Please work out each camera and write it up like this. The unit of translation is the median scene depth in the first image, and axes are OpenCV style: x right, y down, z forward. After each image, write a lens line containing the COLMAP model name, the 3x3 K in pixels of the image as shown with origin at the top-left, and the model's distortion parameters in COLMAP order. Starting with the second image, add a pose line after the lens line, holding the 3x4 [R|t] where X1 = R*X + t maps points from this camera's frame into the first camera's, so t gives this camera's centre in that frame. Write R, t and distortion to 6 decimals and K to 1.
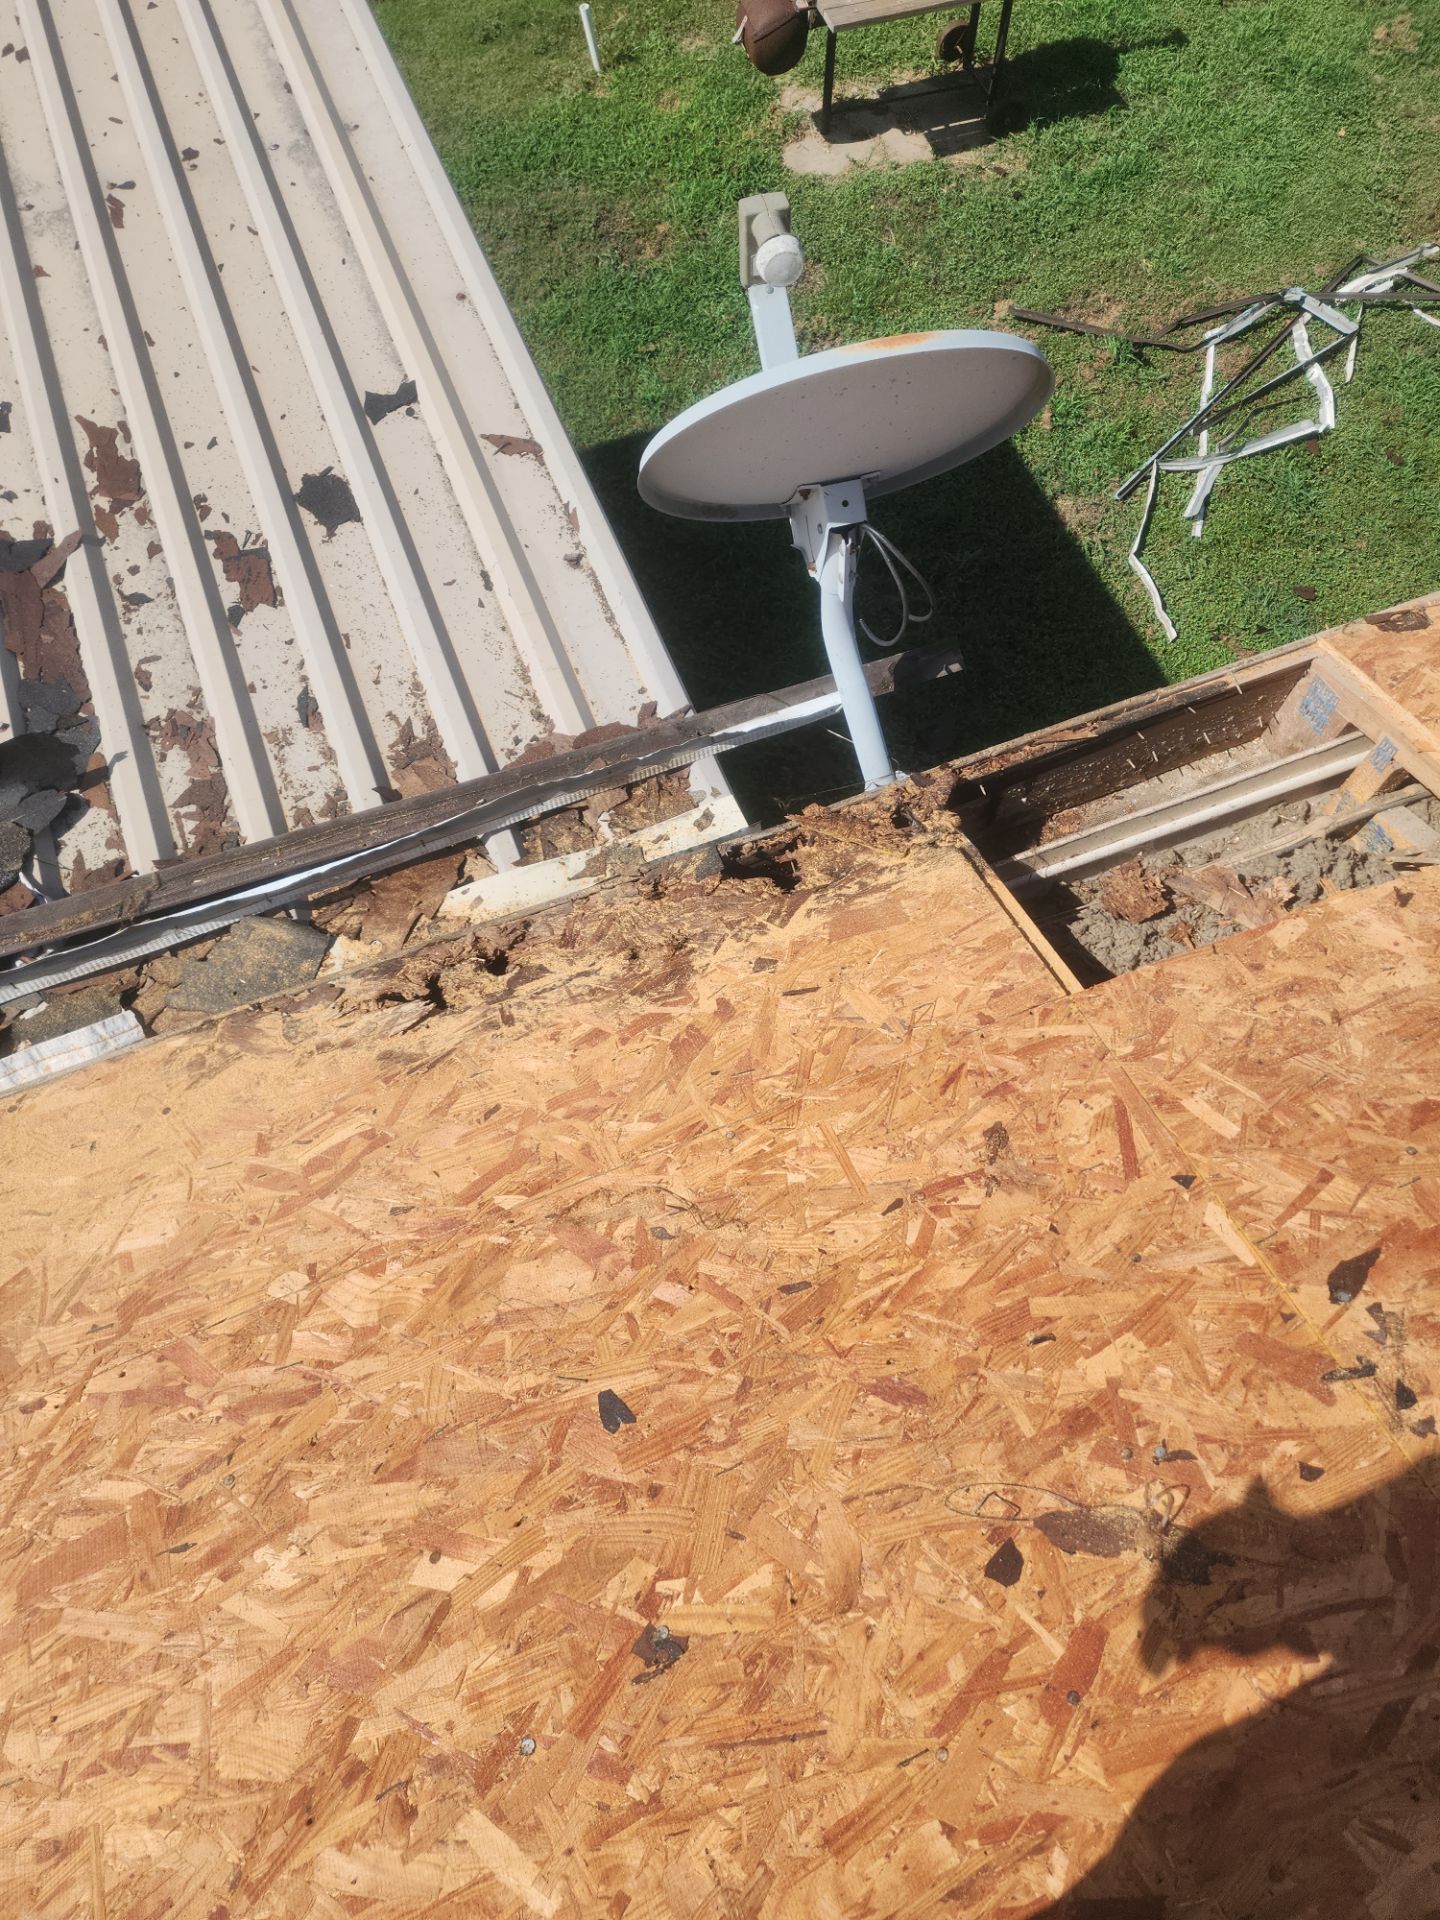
lens RADIAL K [[1379.9, 0, 730.1], [0, 1379.9, 944.8], [0, 0, 1]] dist [0.069344, -0.062867]
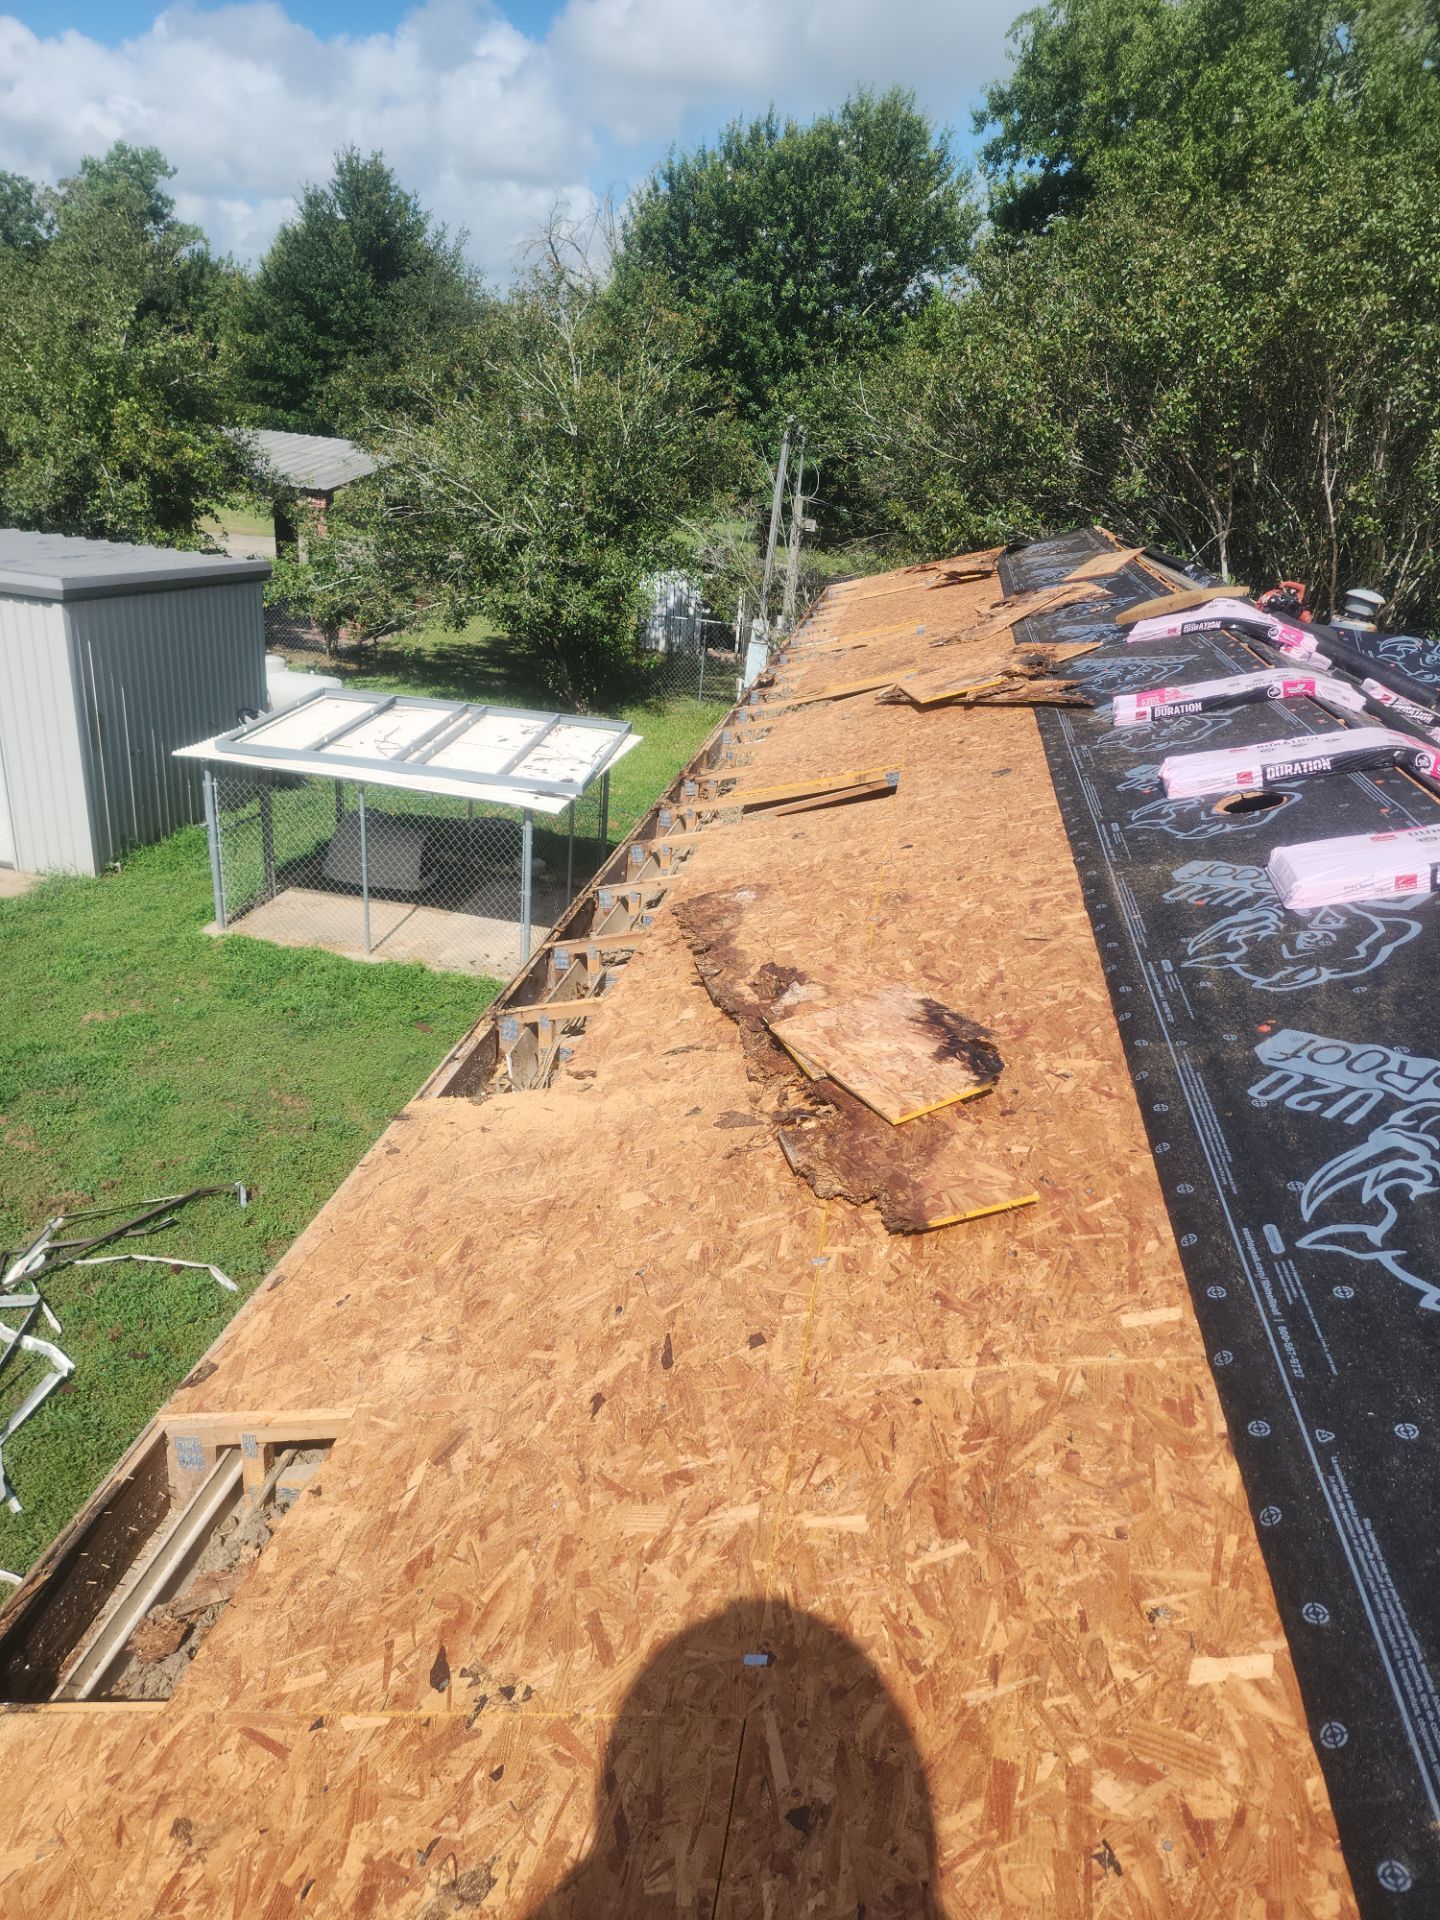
lens RADIAL K [[1255.4, 0, 699.9], [0, 1255.4, 1002.9], [0, 0, 1]] dist [0.060695, -0.045226]
pose [[0.524716, -0.324352, 0.787064, -0.160169], [0.723689, 0.656828, -0.211784, 0.170352], [-0.448272, 0.680715, 0.579378, -0.253490]]
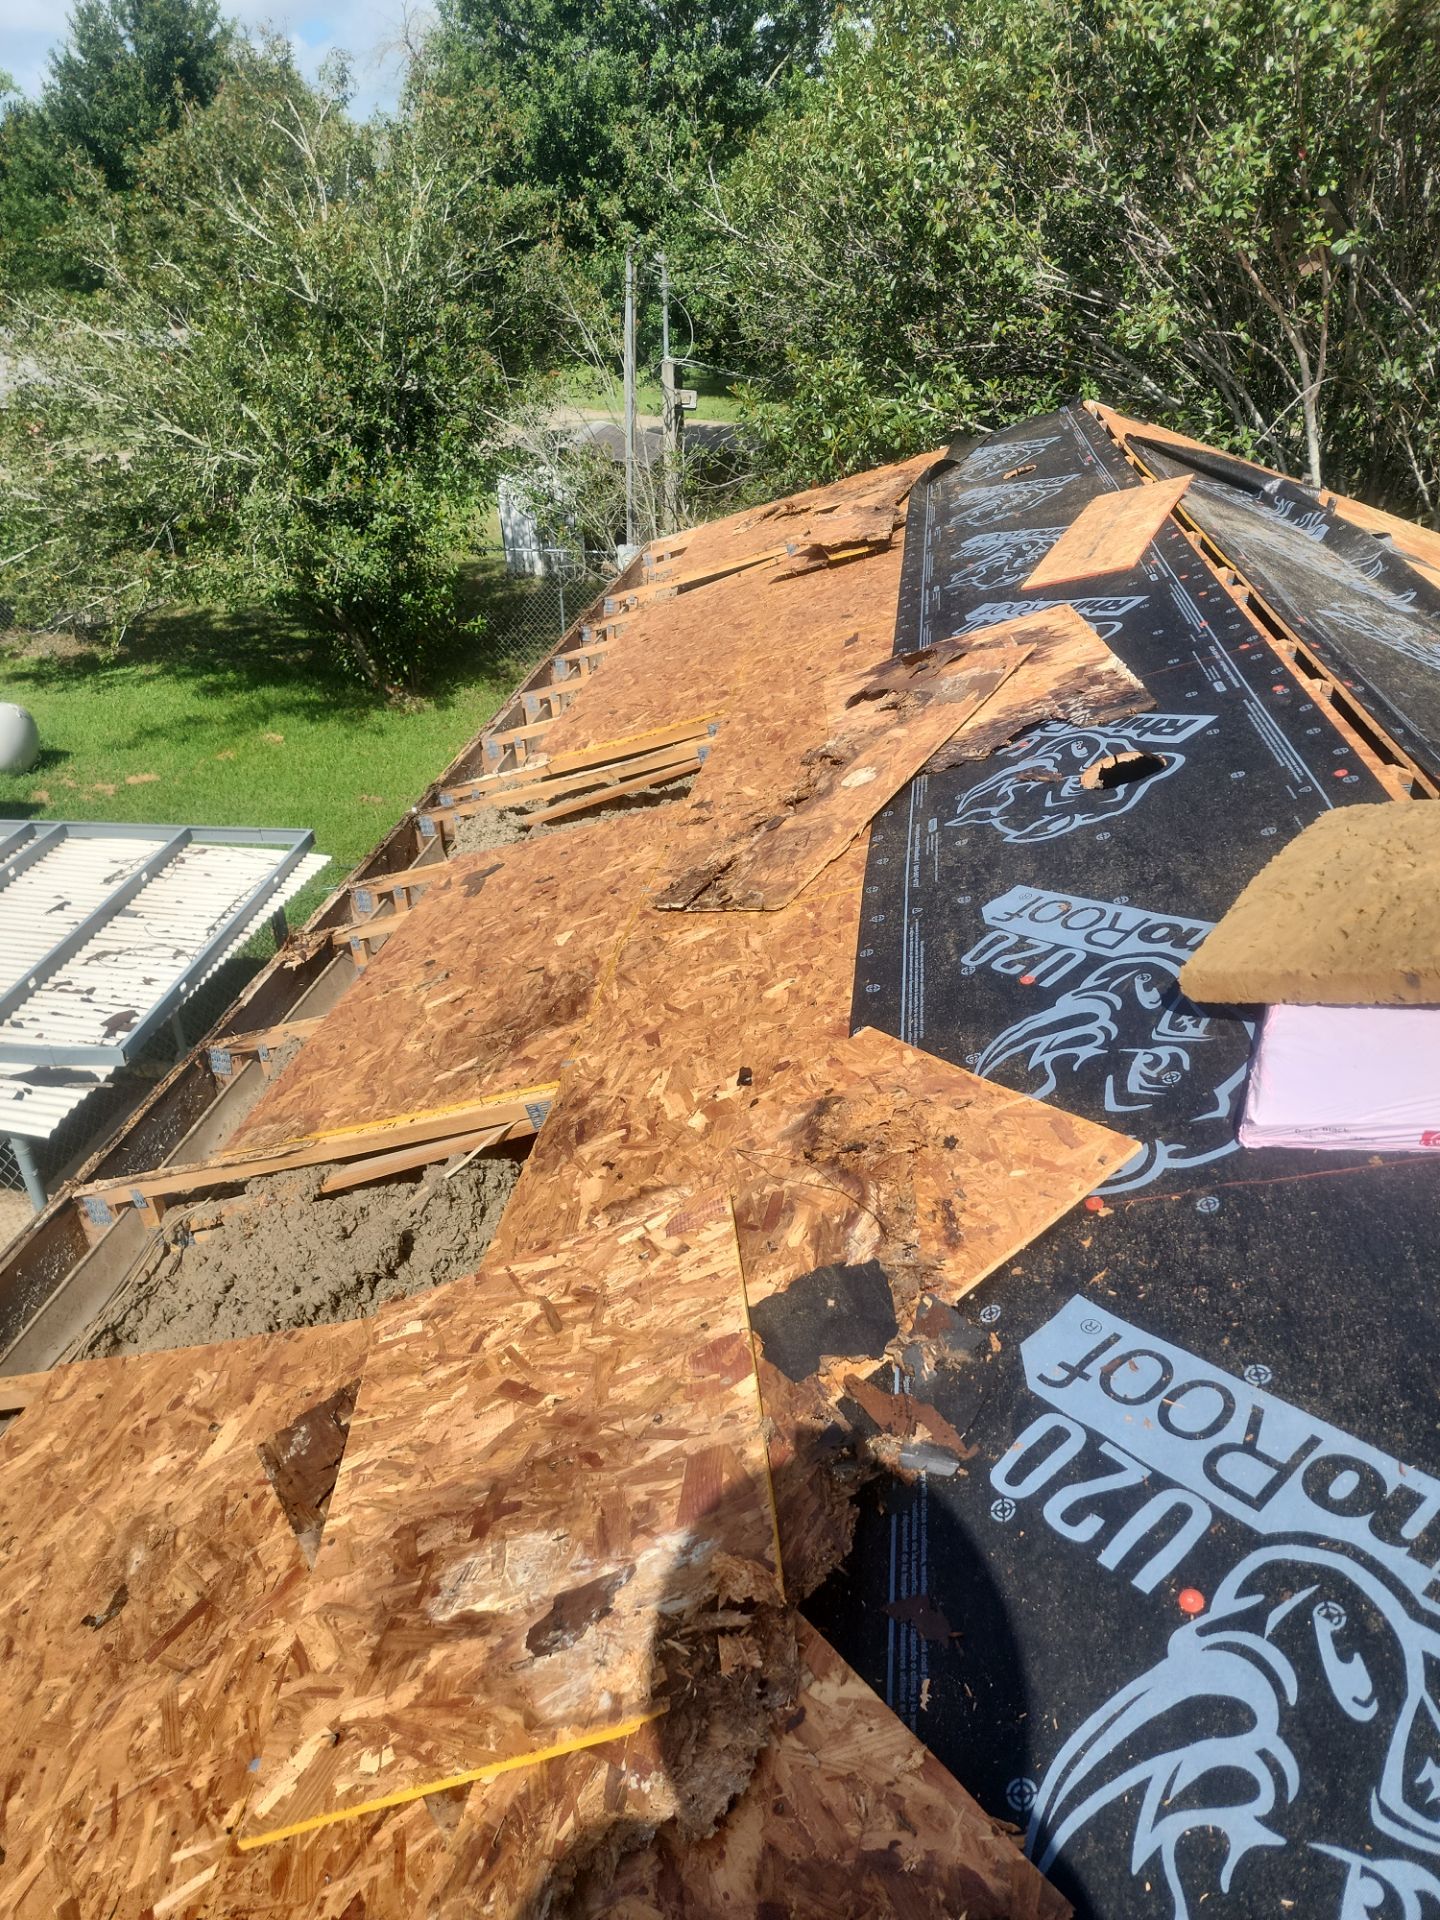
lens RADIAL K [[1255.4, 0, 713.6], [0, 1255.4, 1002.9], [0, 0, 1]] dist [0.060695, -0.045226]
pose [[0.496228, -0.454716, 0.739589, 2.715062], [0.781209, 0.605516, -0.151868, -0.564595], [-0.378776, 0.653134, 0.655702, 0.071844]]
